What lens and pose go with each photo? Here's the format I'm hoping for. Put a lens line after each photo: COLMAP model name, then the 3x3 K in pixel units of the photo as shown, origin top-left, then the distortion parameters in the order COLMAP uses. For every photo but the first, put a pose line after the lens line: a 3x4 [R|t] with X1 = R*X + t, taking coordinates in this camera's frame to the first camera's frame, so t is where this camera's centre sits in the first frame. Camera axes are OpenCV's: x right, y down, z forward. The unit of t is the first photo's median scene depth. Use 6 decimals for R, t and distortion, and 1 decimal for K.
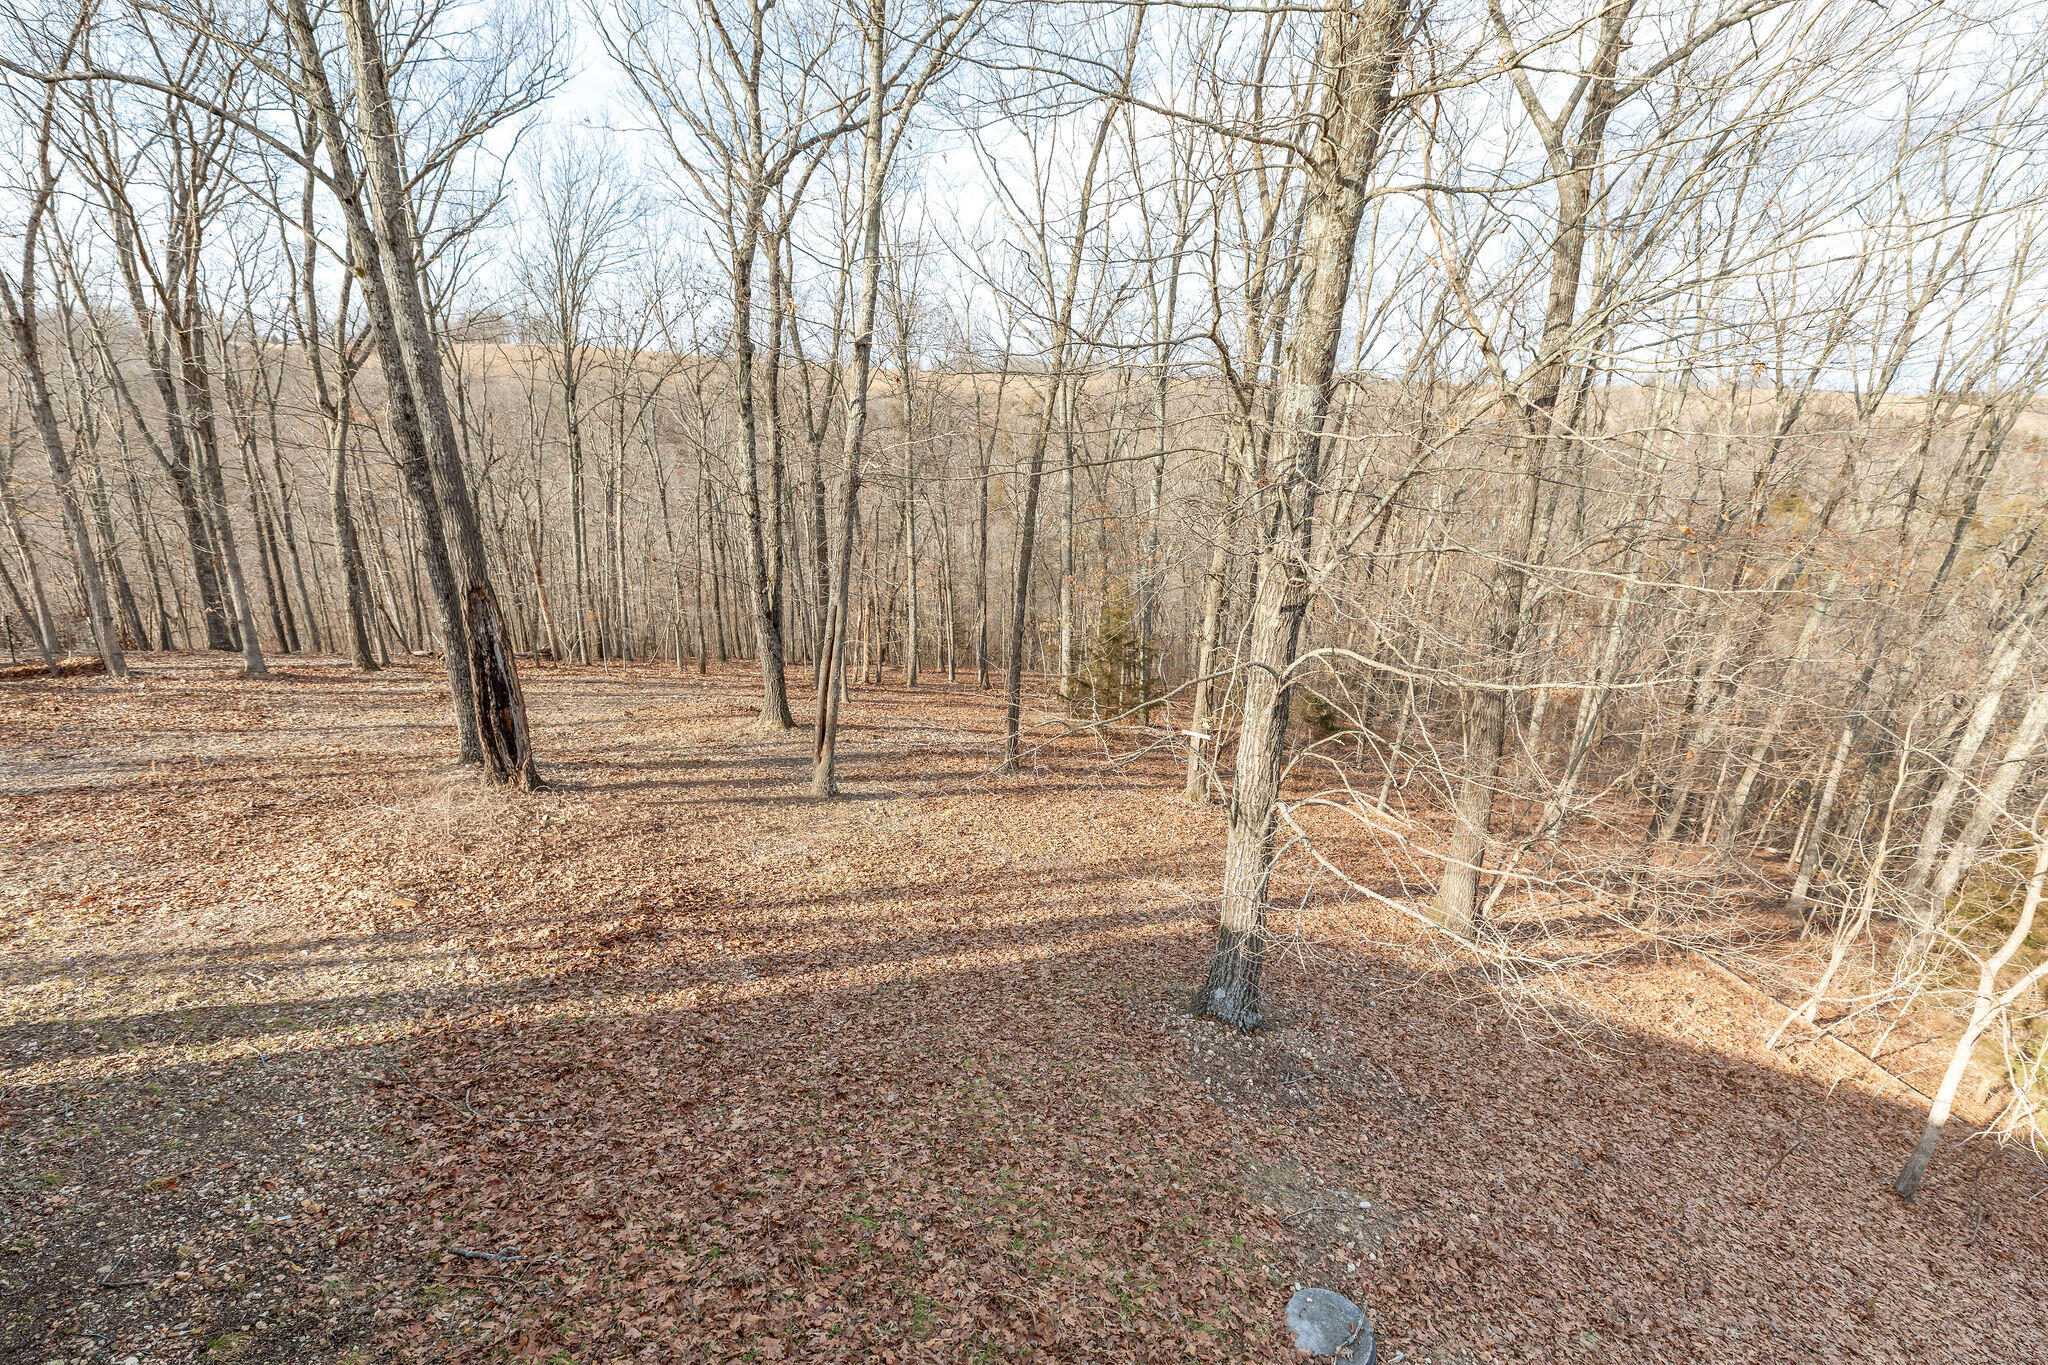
lens RADIAL K [[920.8, 0, 1024.0], [0, 920.8, 674.5], [0, 0, 1]] dist [0.009214, -0.000450]
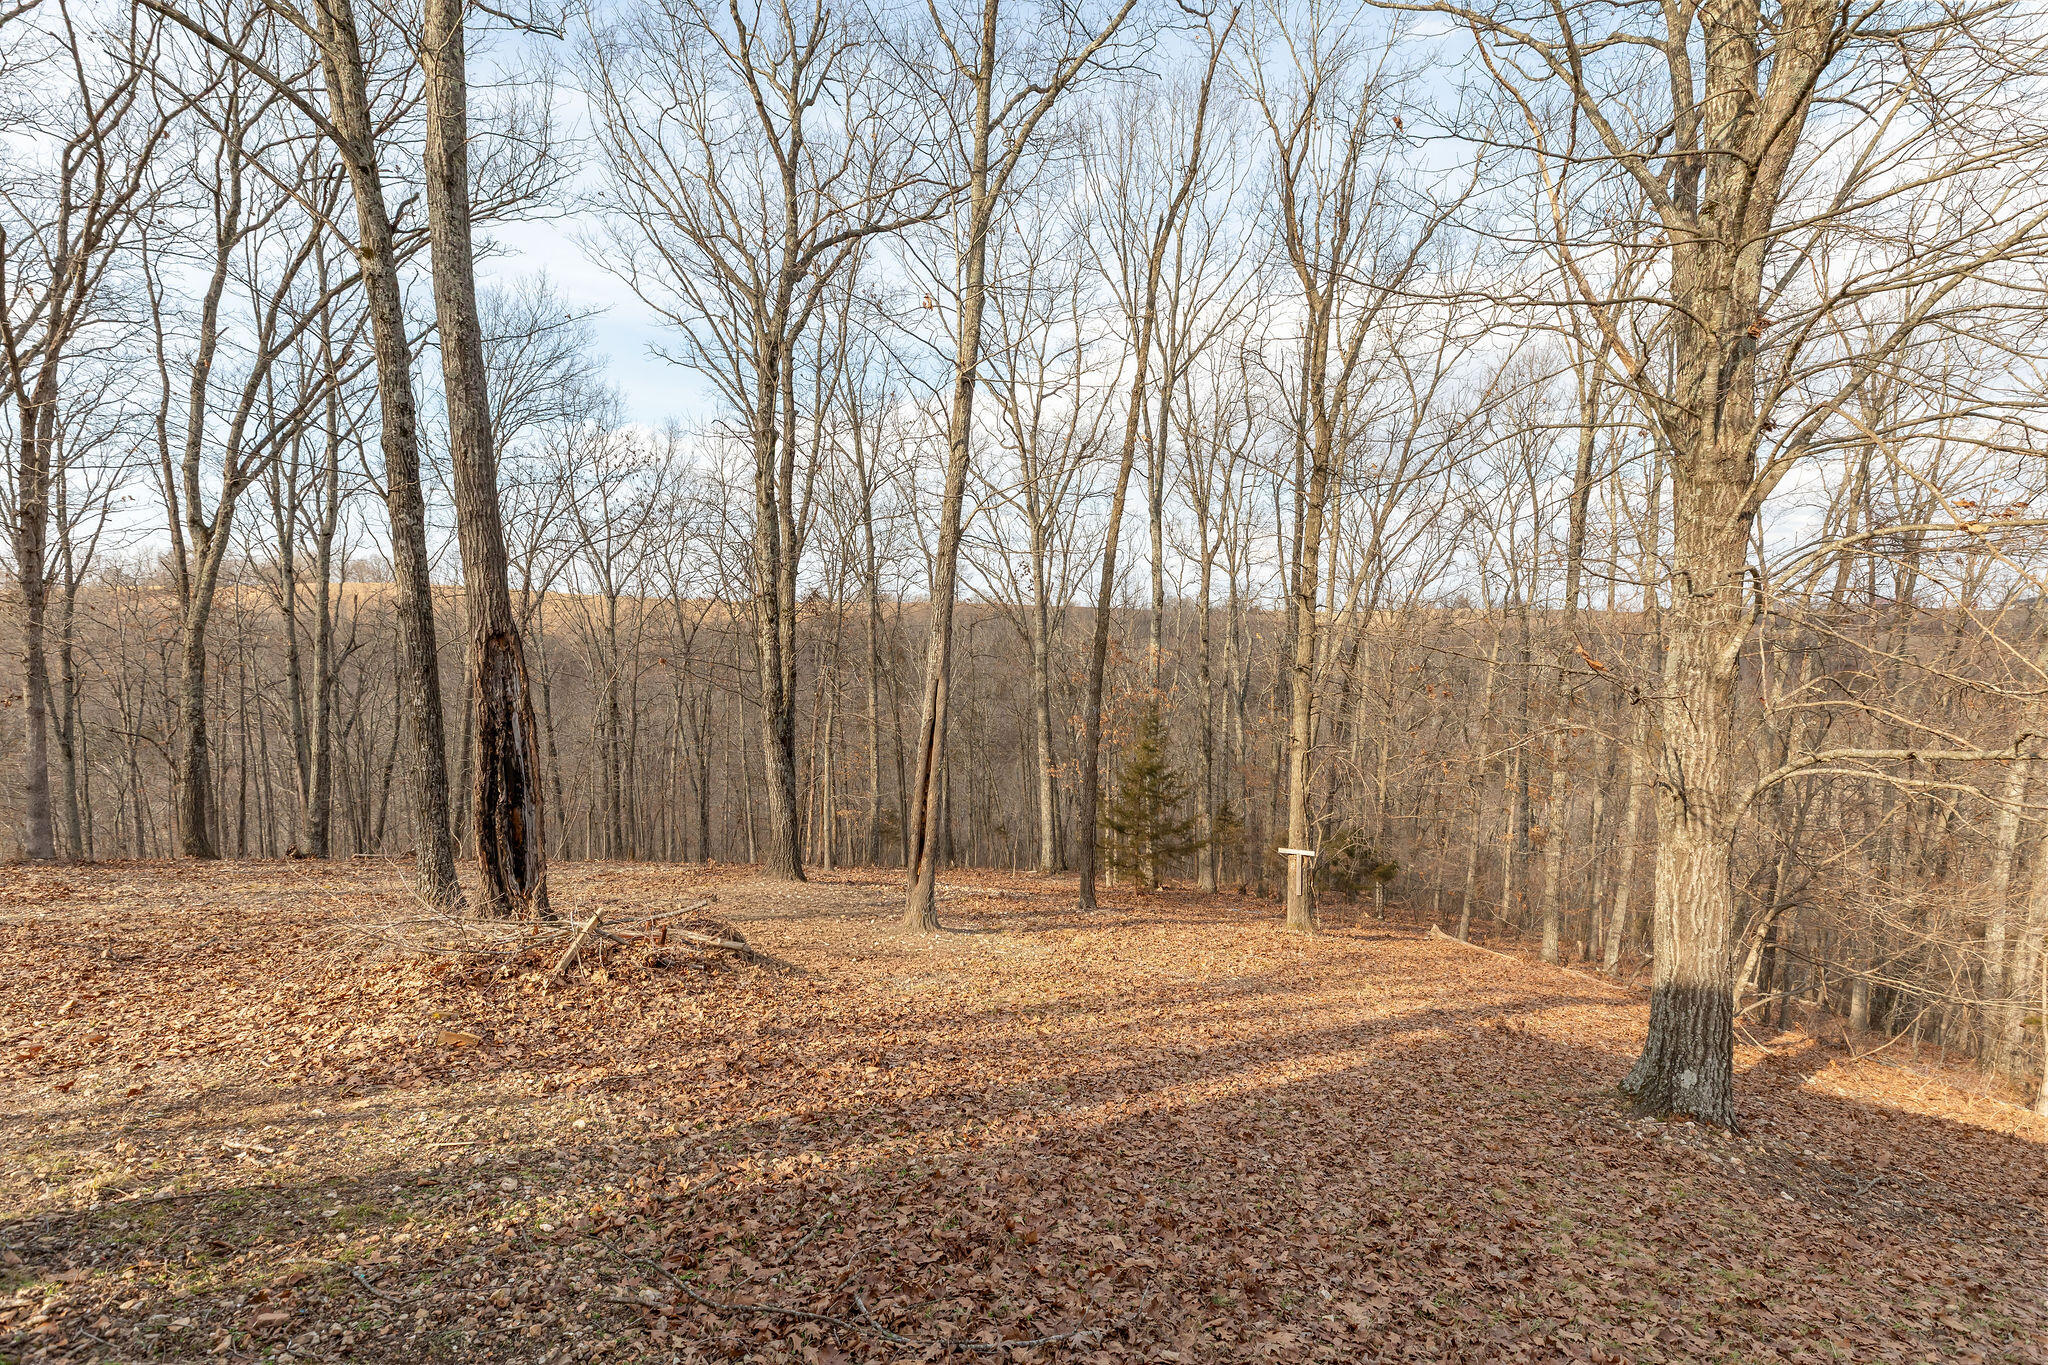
lens RADIAL K [[920.8, 0, 1028.8], [0, 920.8, 674.9], [0, 0, 1]] dist [0.009214, -0.000450]
pose [[0.985988, -0.028159, 0.164421, -0.215639], [0.067103, 0.969339, -0.236388, 0.098693], [-0.152724, 0.244109, 0.957646, 0.177221]]
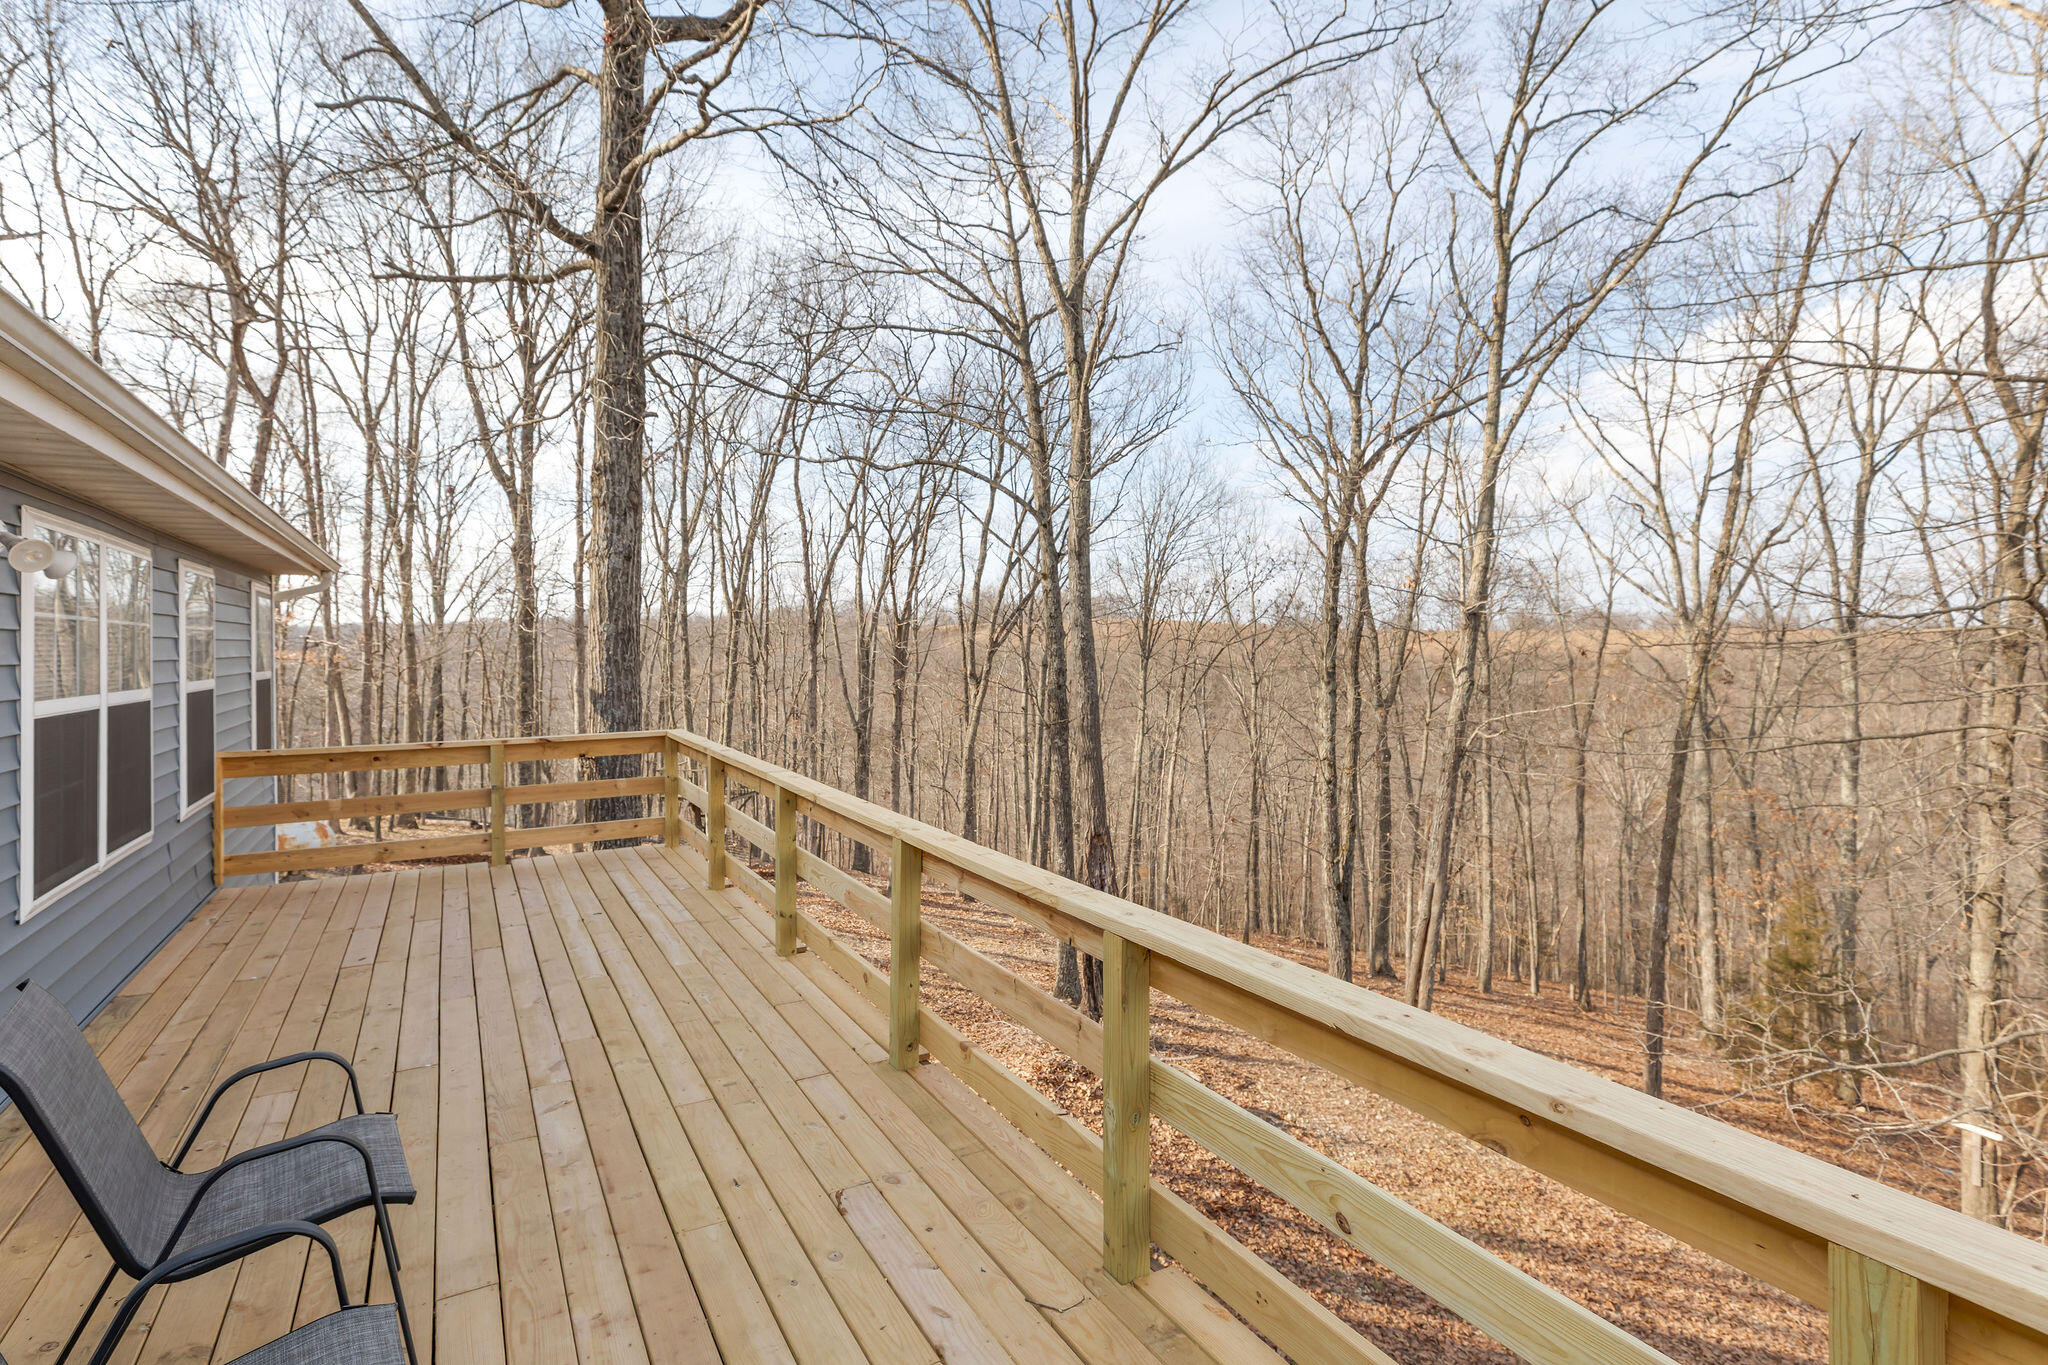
lens RADIAL K [[984.6, 0, 1019.3], [0, 984.6, 653.1], [0, 0, 1]] dist [0.001597, 0.001669]
pose [[0.860126, -0.018181, -0.509758, -0.045481], [-0.133544, 0.956480, -0.259446, 0.013139], [0.492290, 0.291231, 0.820265, -0.062327]]
